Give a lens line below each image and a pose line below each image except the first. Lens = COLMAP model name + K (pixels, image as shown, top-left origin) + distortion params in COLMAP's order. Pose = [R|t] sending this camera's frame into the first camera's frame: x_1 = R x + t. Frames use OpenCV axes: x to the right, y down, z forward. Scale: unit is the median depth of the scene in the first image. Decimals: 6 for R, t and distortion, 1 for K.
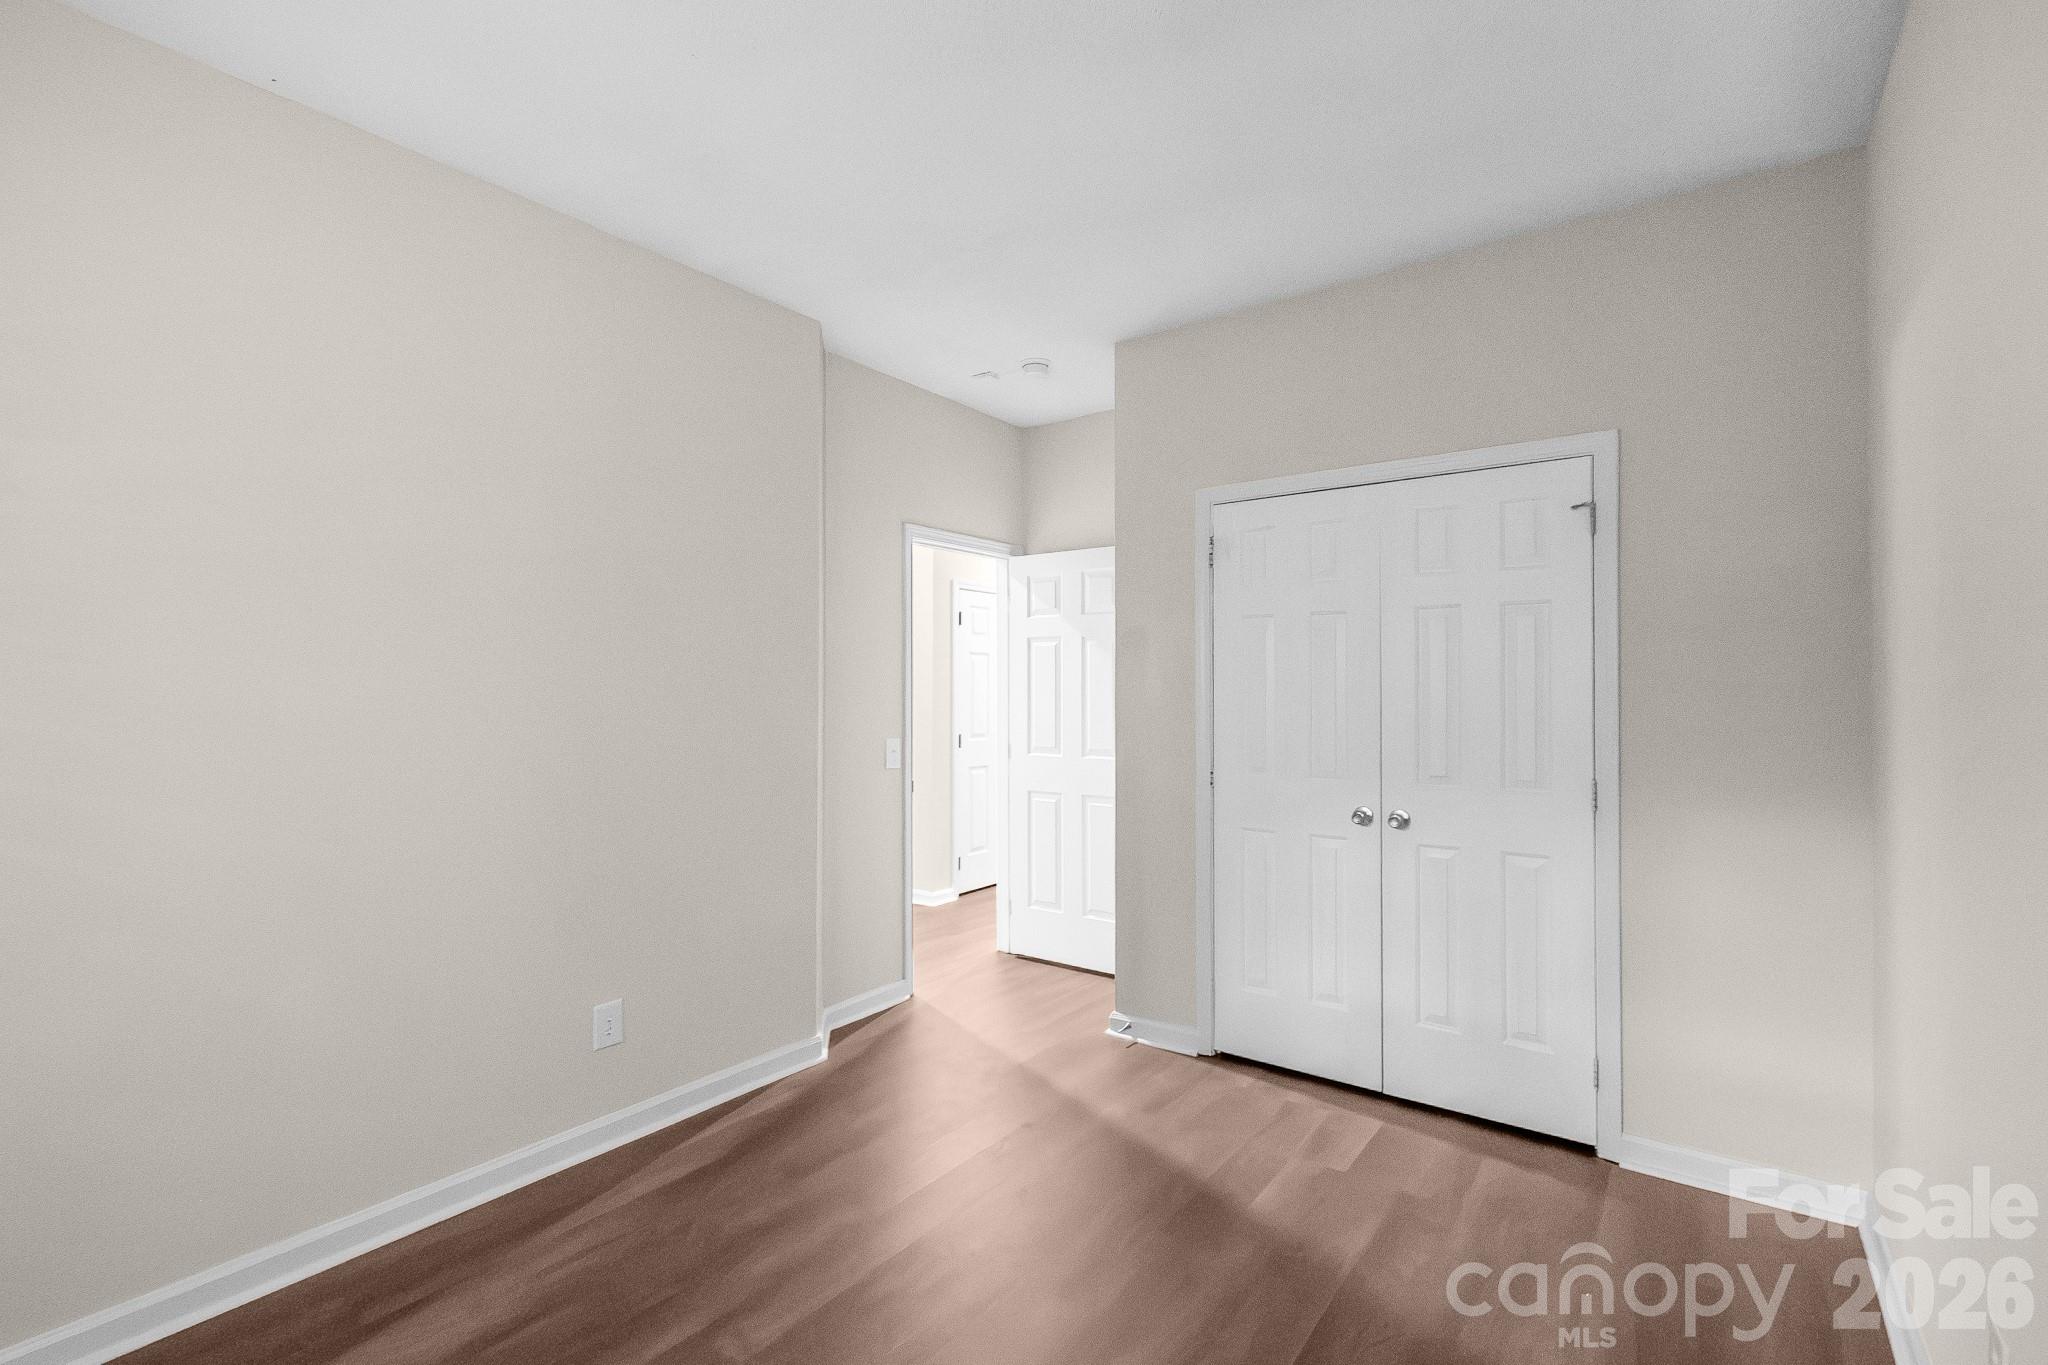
lens RADIAL K [[927.6, 0, 1016.0], [0, 927.6, 680.6], [0, 0, 1]] dist [0.012437, -0.002966]
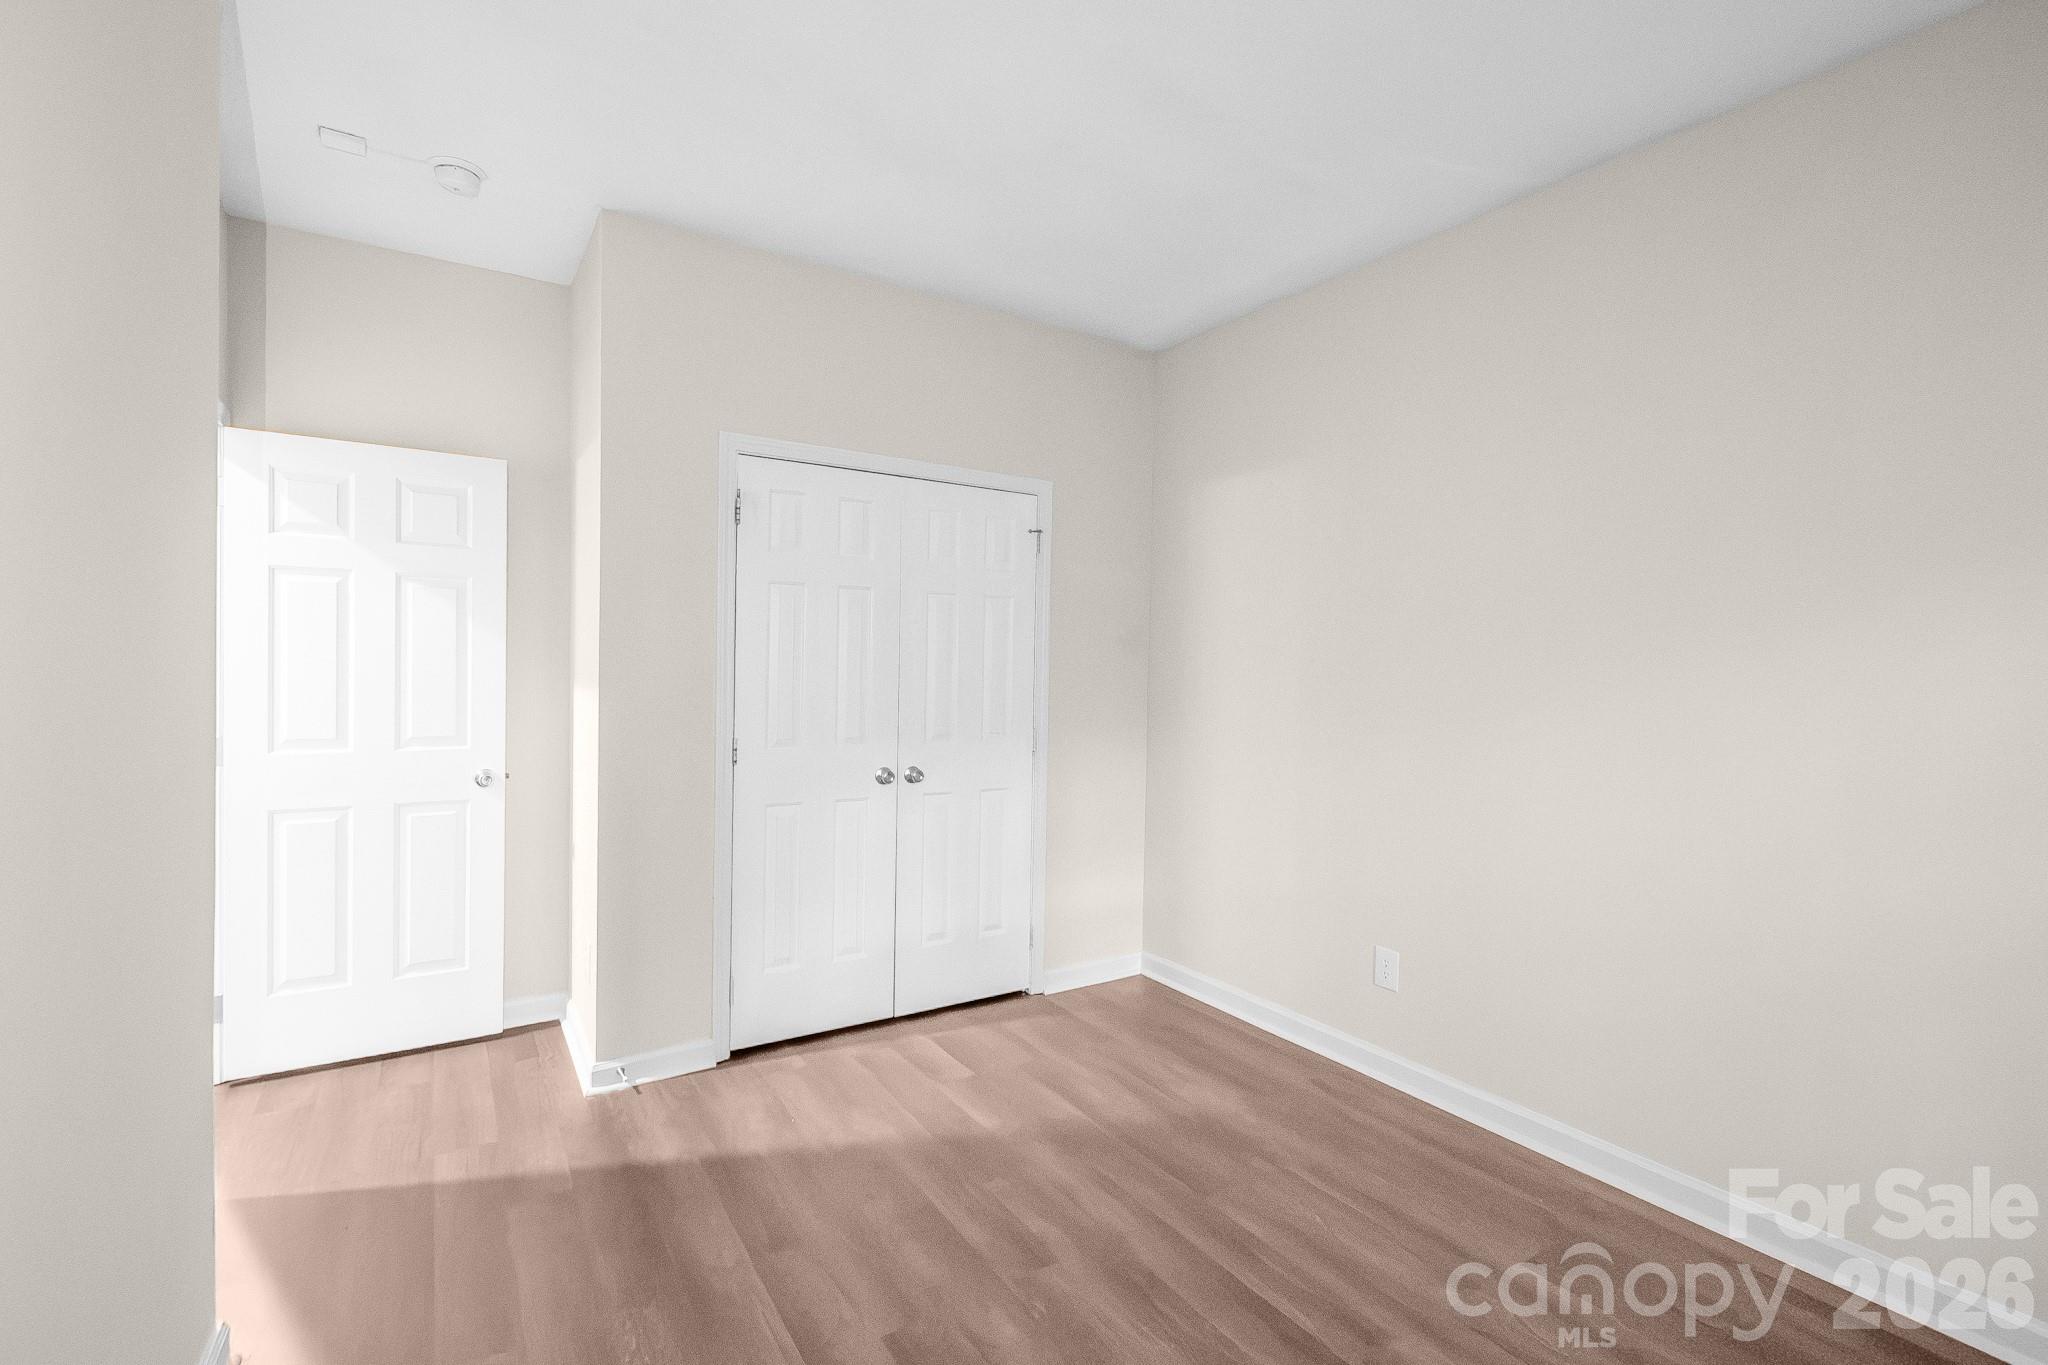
lens RADIAL K [[927.6, 0, 1021.4], [0, 927.6, 686.2], [0, 0, 1]] dist [0.012437, -0.002966]
pose [[0.347208, -0.012155, 0.937710, -0.588600], [-0.028214, 0.999328, 0.023401, 0.008298], [-0.937364, -0.034581, 0.346631, 0.458867]]
